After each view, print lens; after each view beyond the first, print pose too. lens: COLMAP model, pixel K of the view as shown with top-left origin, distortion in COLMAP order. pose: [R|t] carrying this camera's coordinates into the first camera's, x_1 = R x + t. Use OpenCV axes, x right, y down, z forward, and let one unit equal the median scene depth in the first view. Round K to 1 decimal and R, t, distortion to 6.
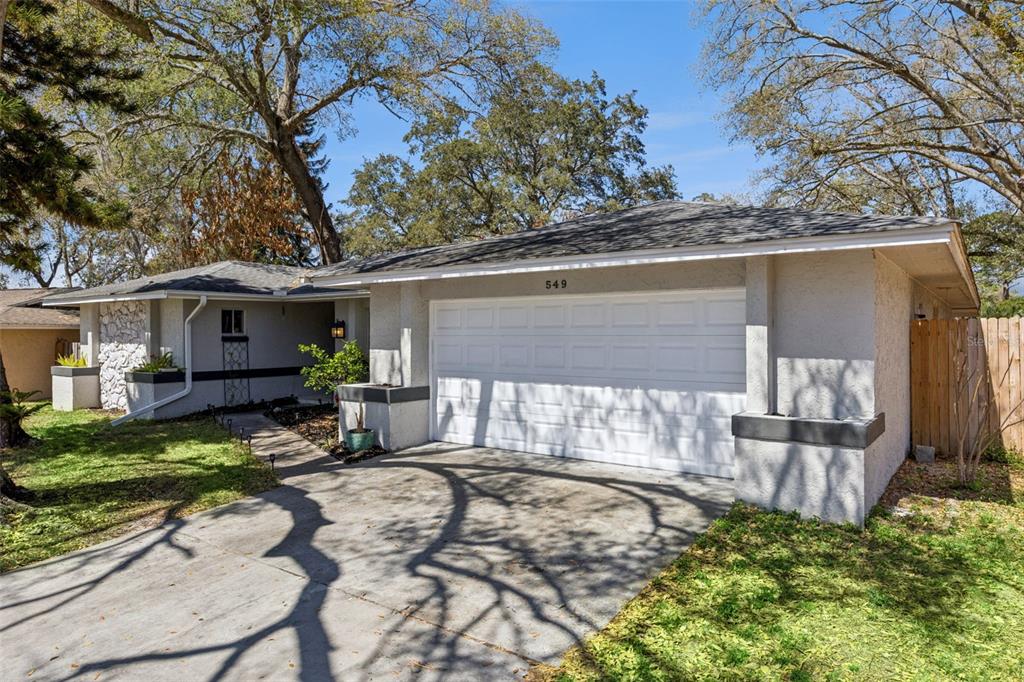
lens RADIAL K [[653.5, 0, 512.0], [0, 653.5, 341.0], [0, 0, 1]] dist [0.011775, 0.004411]
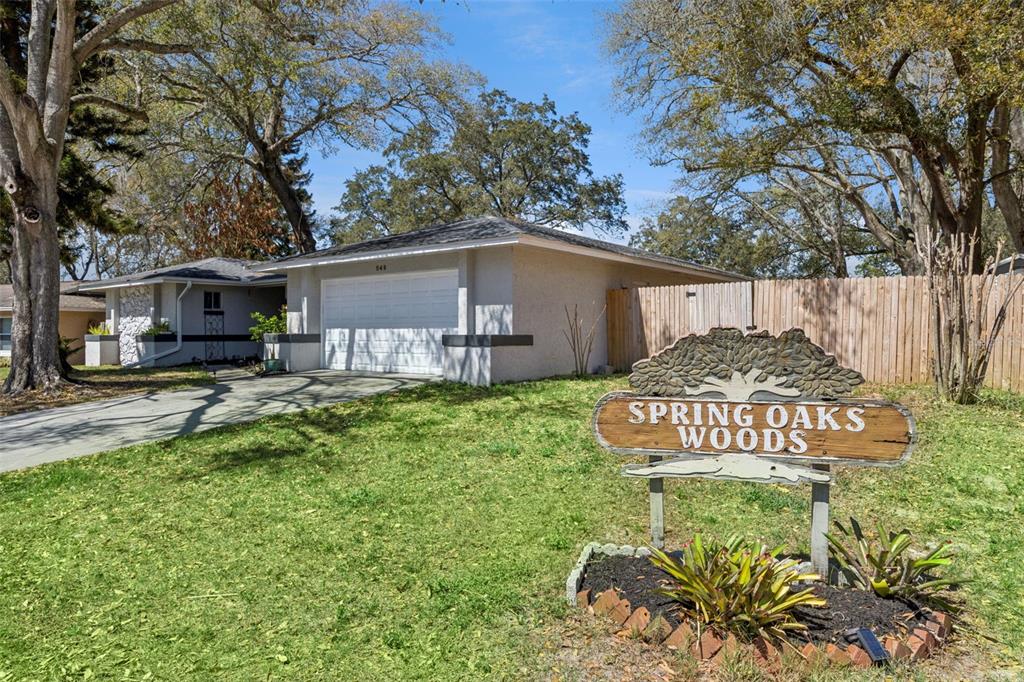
lens RADIAL K [[660.8, 0, 511.0], [0, 660.8, 331.3], [0, 0, 1]] dist [0.022506, -0.001908]
pose [[0.999242, 0.000368, -0.038939, 0.270012], [-0.001011, 0.999863, -0.016500, 0.060284], [0.038928, 0.016527, 0.999105, -0.395765]]
